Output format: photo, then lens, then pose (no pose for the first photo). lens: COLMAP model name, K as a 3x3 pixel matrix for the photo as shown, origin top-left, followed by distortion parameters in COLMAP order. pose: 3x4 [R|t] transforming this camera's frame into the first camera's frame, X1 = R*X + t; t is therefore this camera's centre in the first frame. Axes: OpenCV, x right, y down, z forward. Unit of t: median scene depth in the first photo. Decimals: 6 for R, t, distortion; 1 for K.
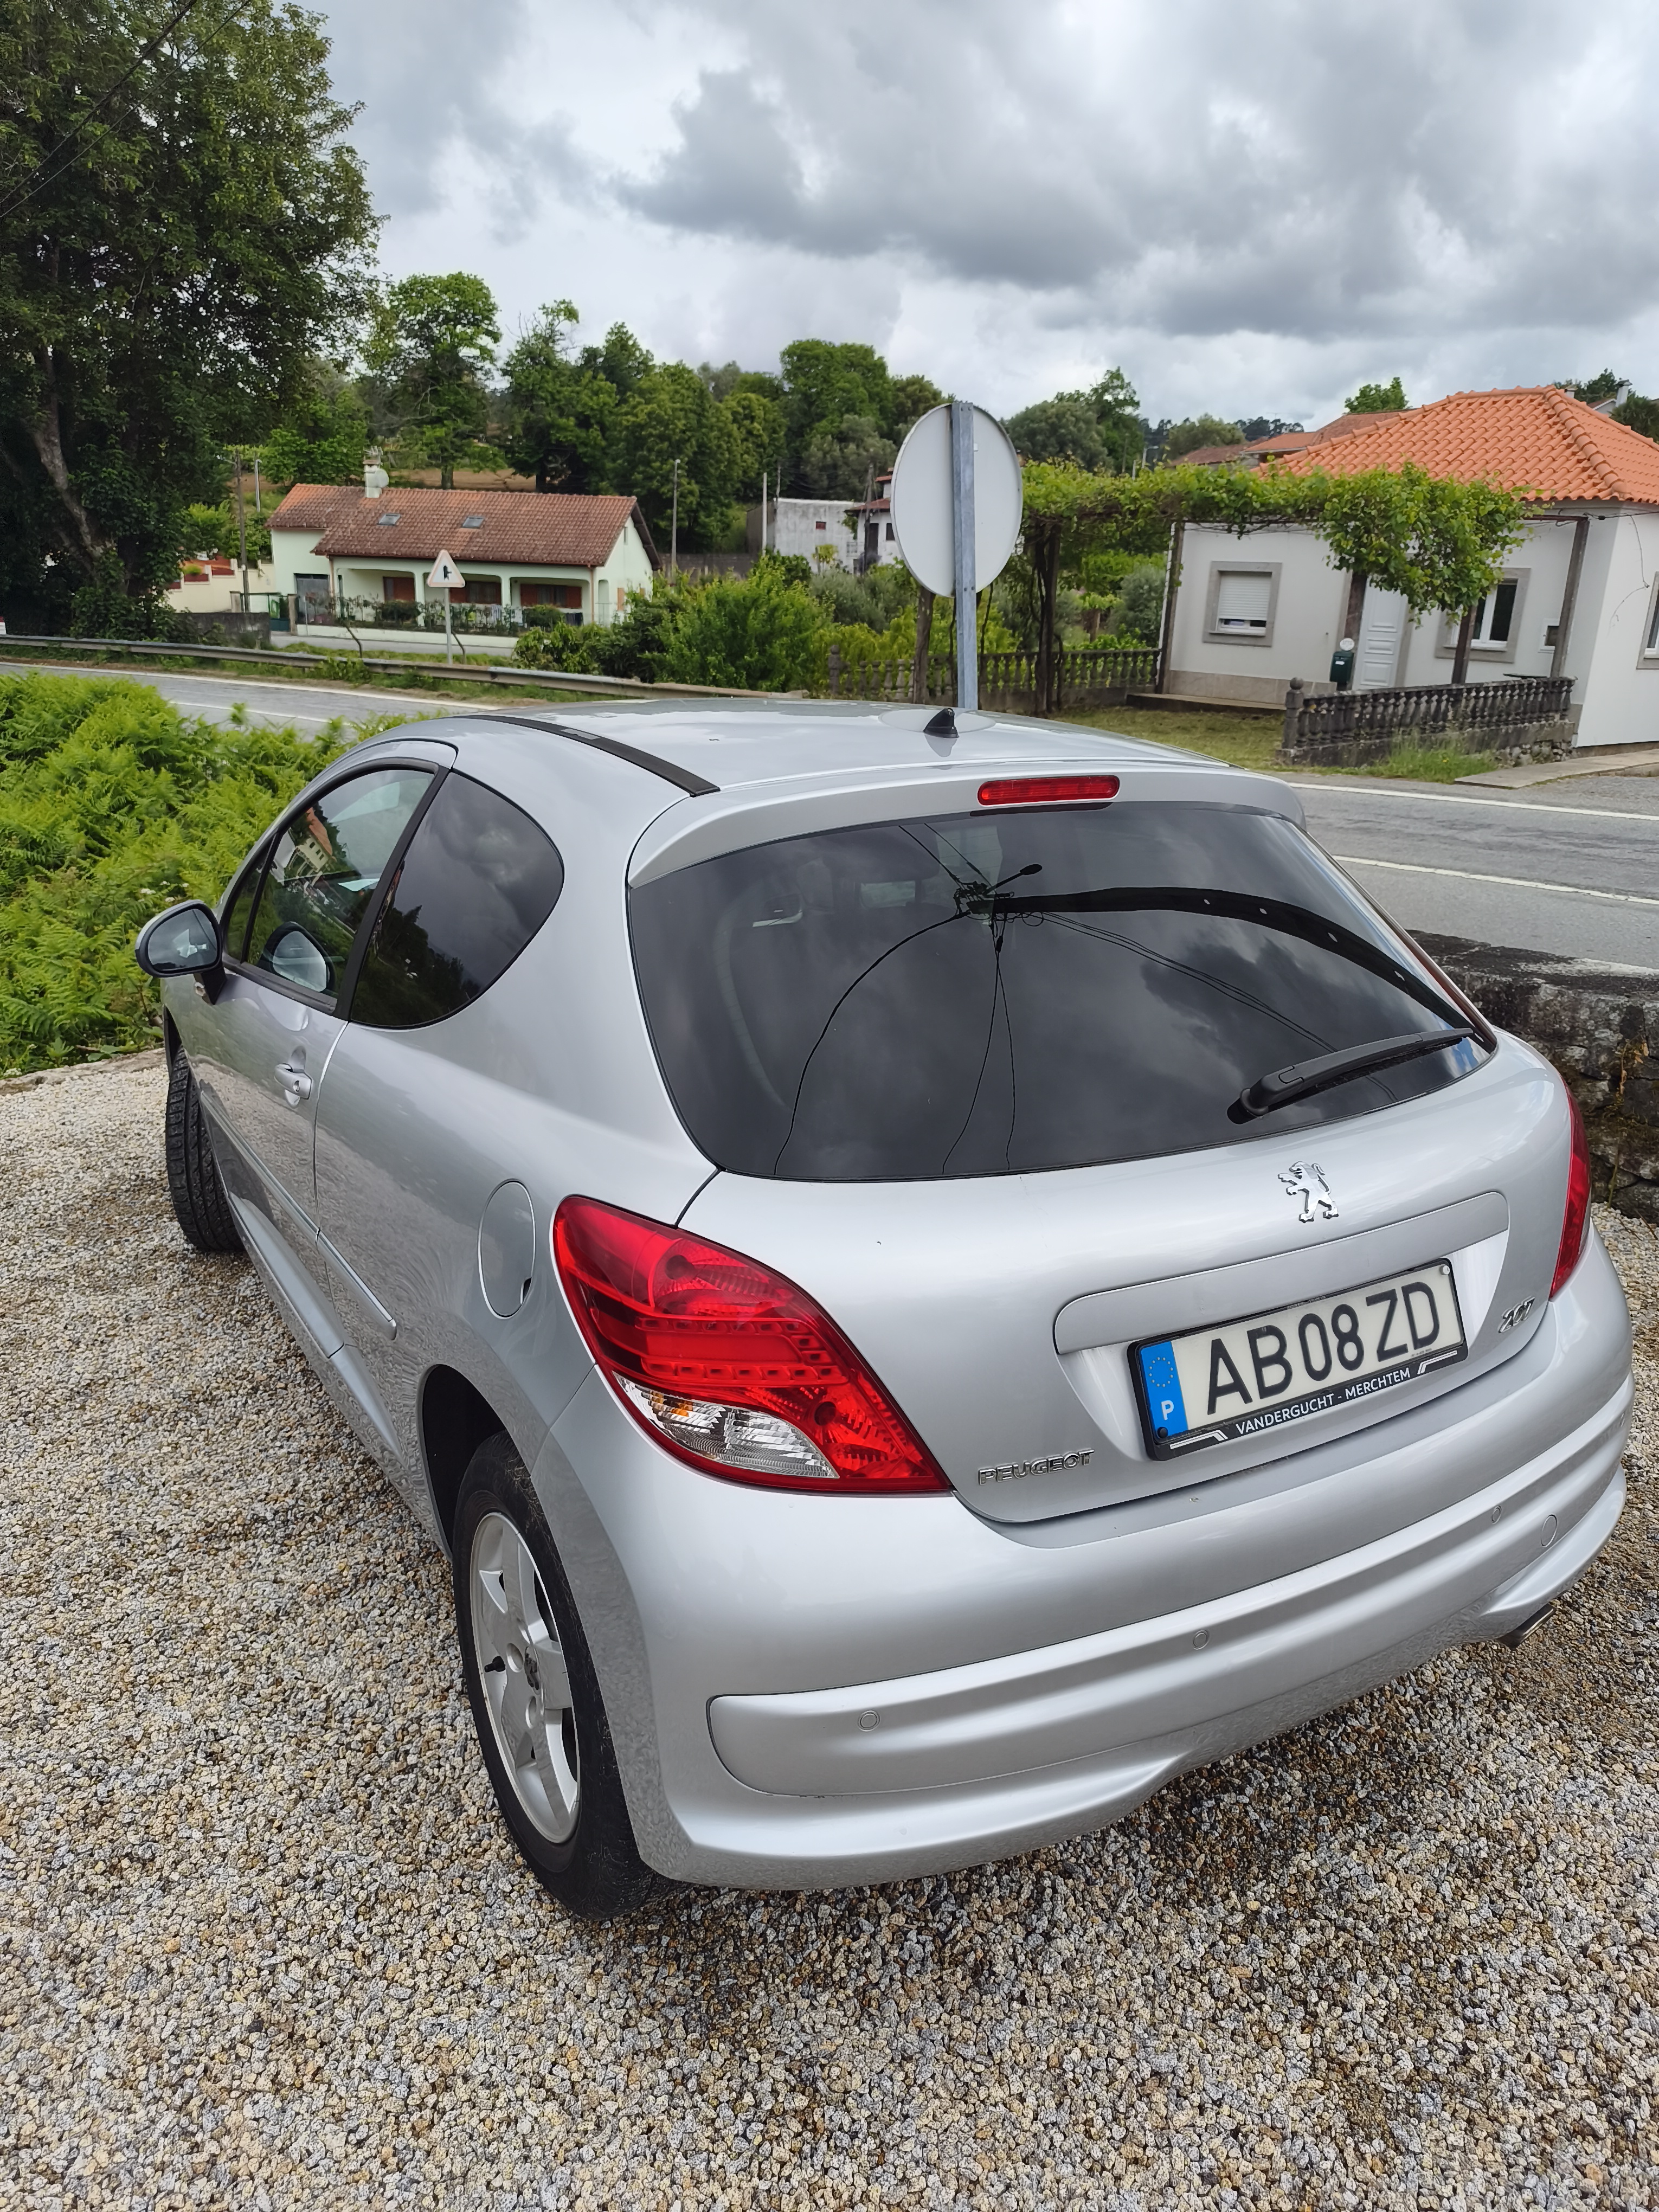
lens RADIAL K [[1485.3, 0, 829.5], [0, 1485.3, 1106.0], [0, 0, 1]] dist [-0.002418, 0.000016]
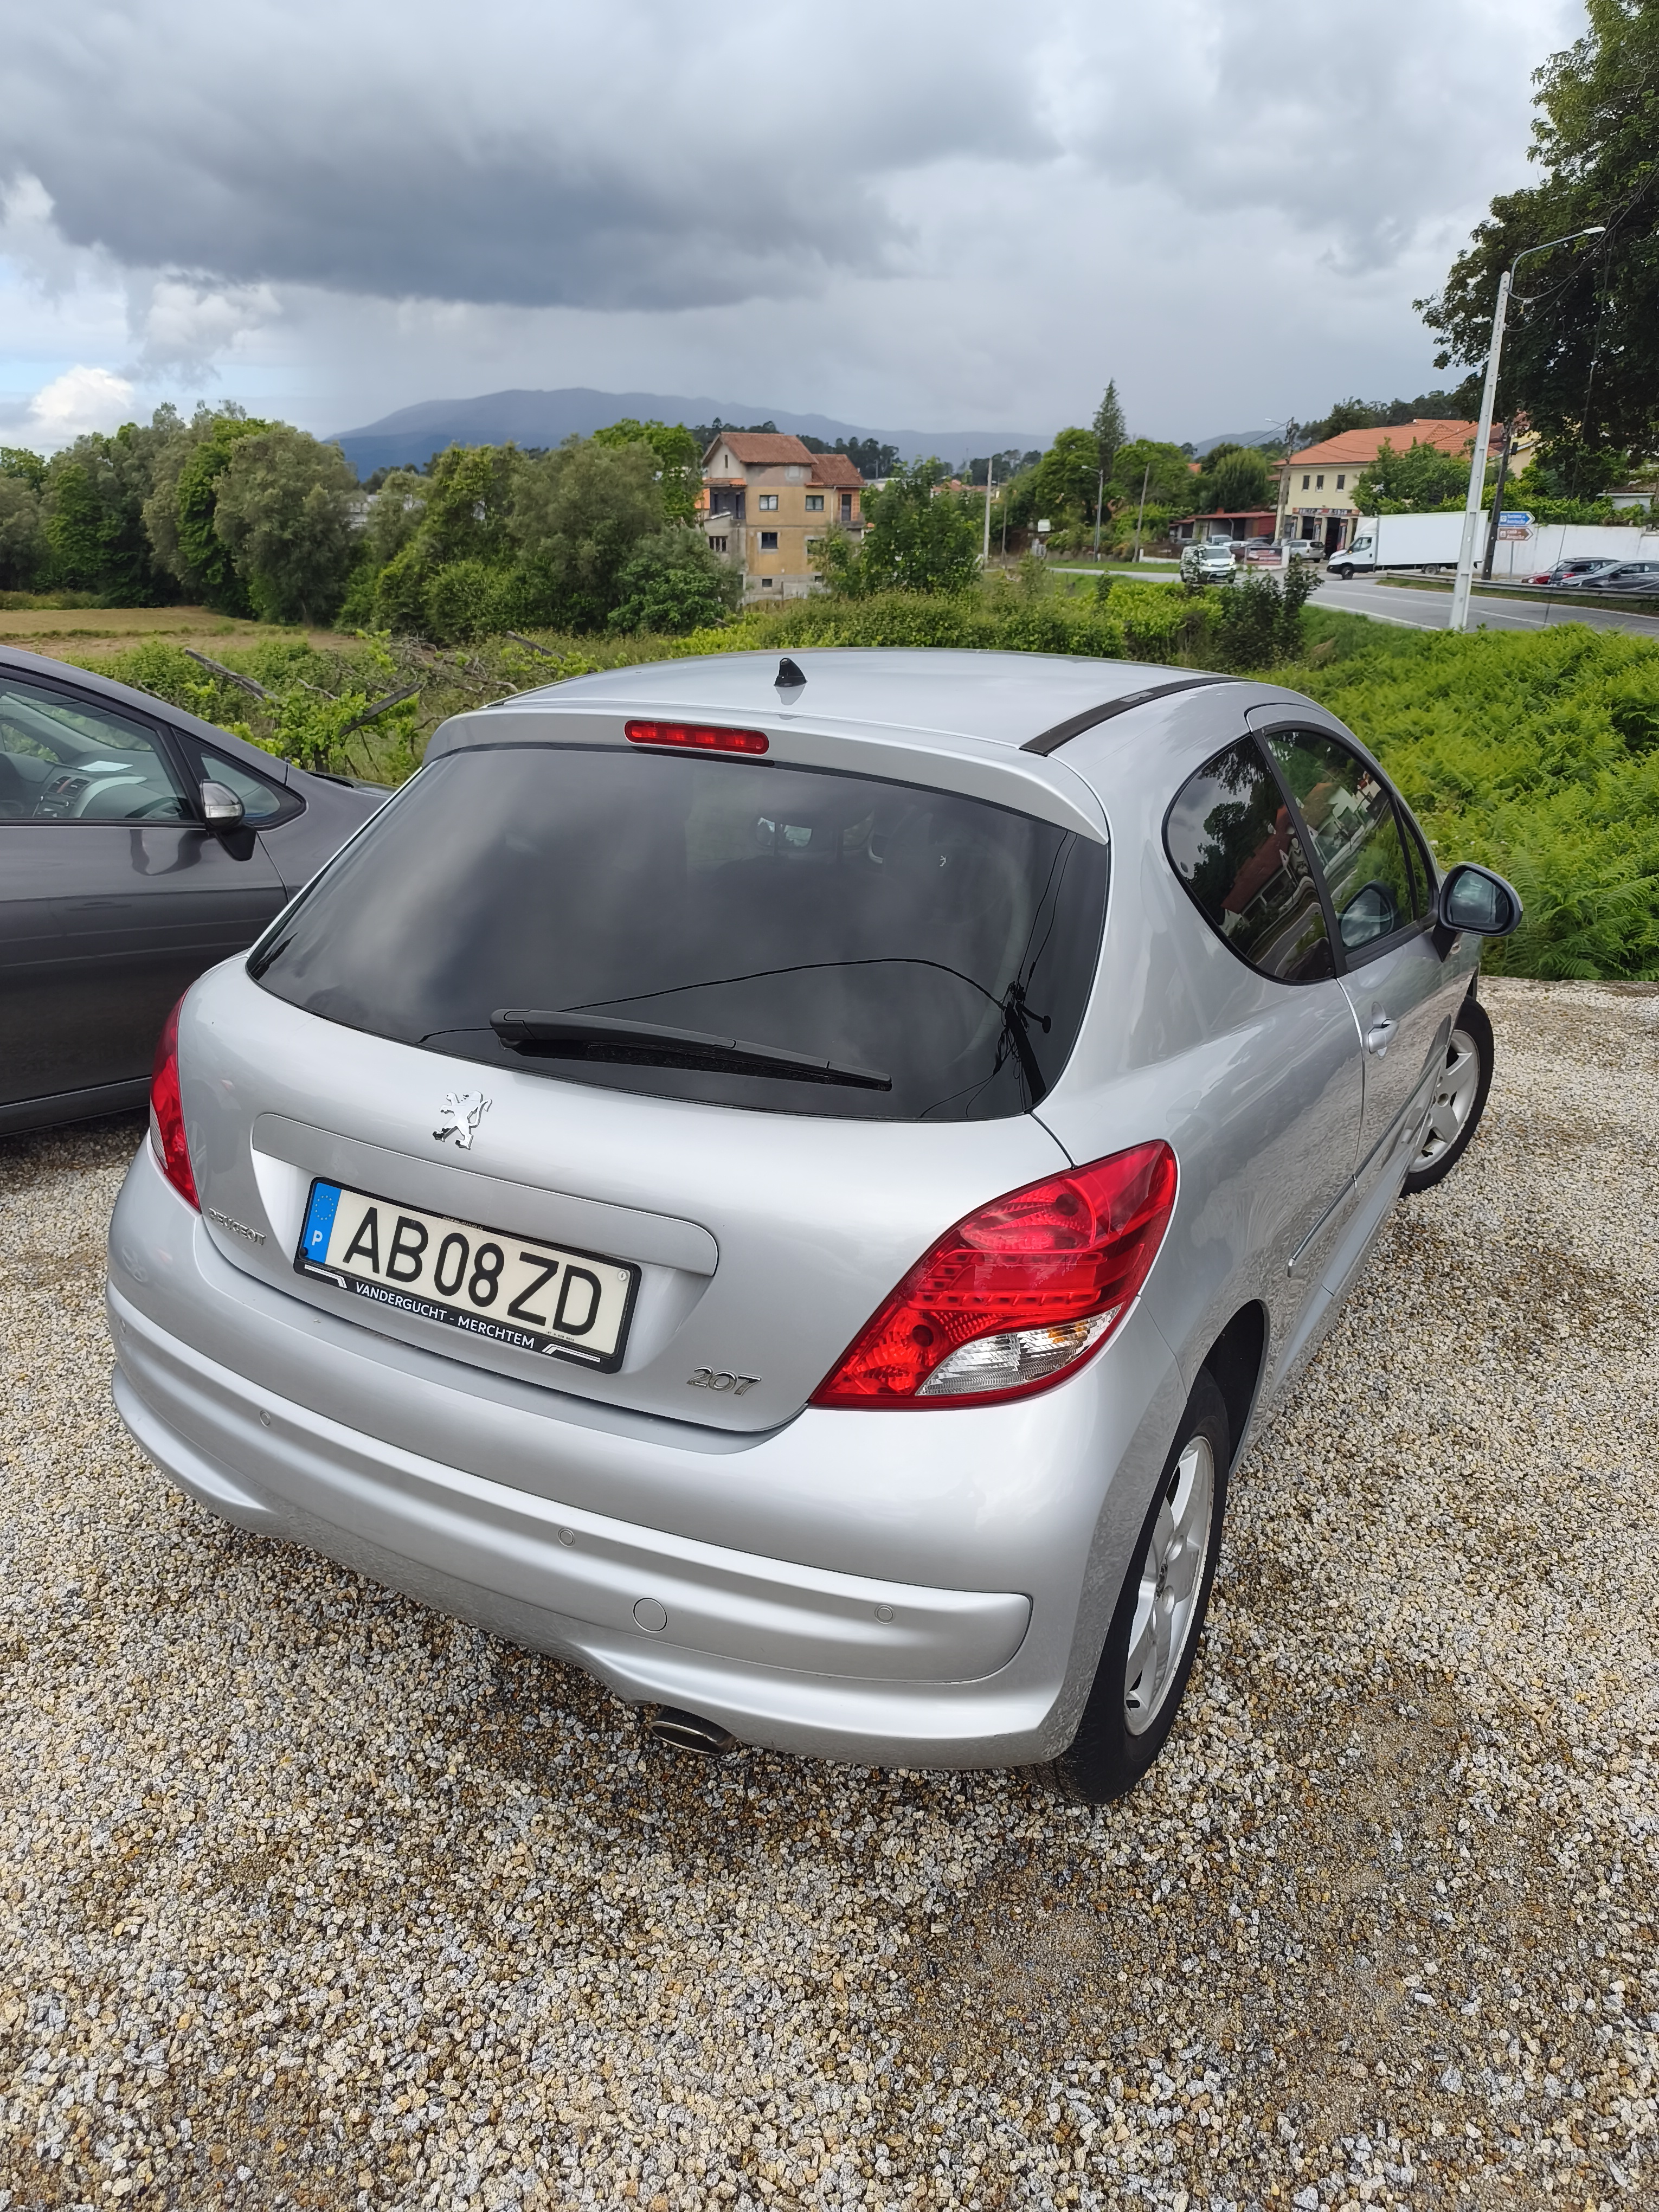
lens RADIAL K [[1485.3, 0, 829.5], [0, 1485.3, 1106.0], [0, 0, 1]] dist [-0.002418, 0.000016]
pose [[0.527204, 0.291700, -0.798102, 1.291098], [-0.274685, 0.947309, 0.164785, -0.193308], [0.804117, 0.132352, 0.579551, 0.597237]]
